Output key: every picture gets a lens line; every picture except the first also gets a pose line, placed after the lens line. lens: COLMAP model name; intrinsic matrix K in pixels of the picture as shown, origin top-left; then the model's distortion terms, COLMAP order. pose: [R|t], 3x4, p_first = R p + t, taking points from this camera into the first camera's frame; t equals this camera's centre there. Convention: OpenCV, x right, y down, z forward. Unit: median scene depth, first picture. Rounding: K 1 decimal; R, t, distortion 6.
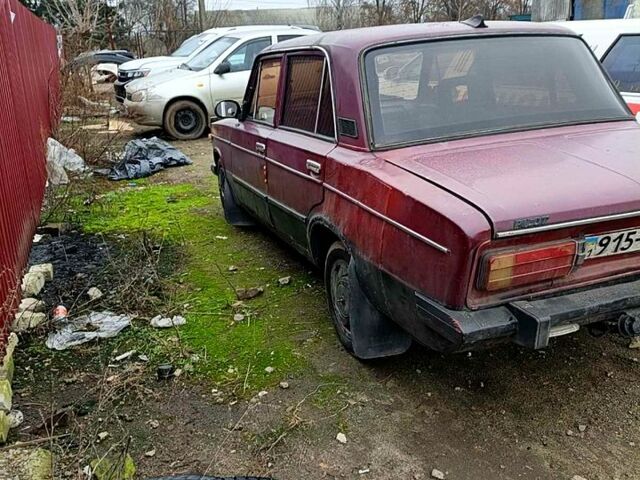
lens RADIAL K [[641.7, 0, 318.8], [0, 641.7, 241.8], [0, 0, 1]] dist [0.085652, 0.000000]
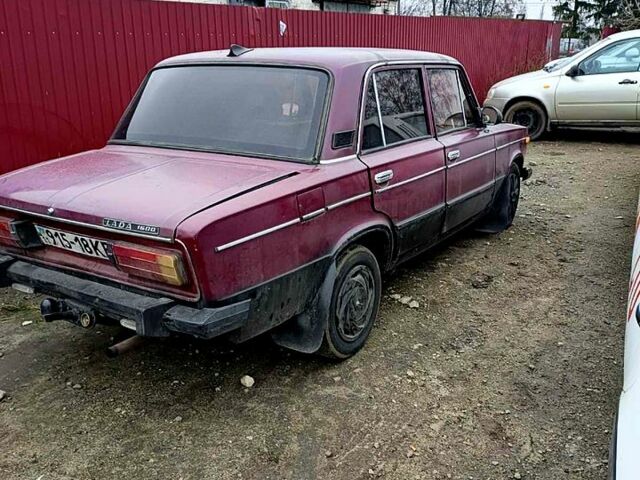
lens RADIAL K [[641.7, 0, 318.3], [0, 641.7, 238.6], [0, 0, 1]] dist [0.085652, 0.000000]
pose [[0.566670, 0.267026, -0.779475, 0.447000], [-0.253032, 0.956713, 0.143791, -0.079281], [0.784130, 0.115750, 0.609707, 0.166738]]
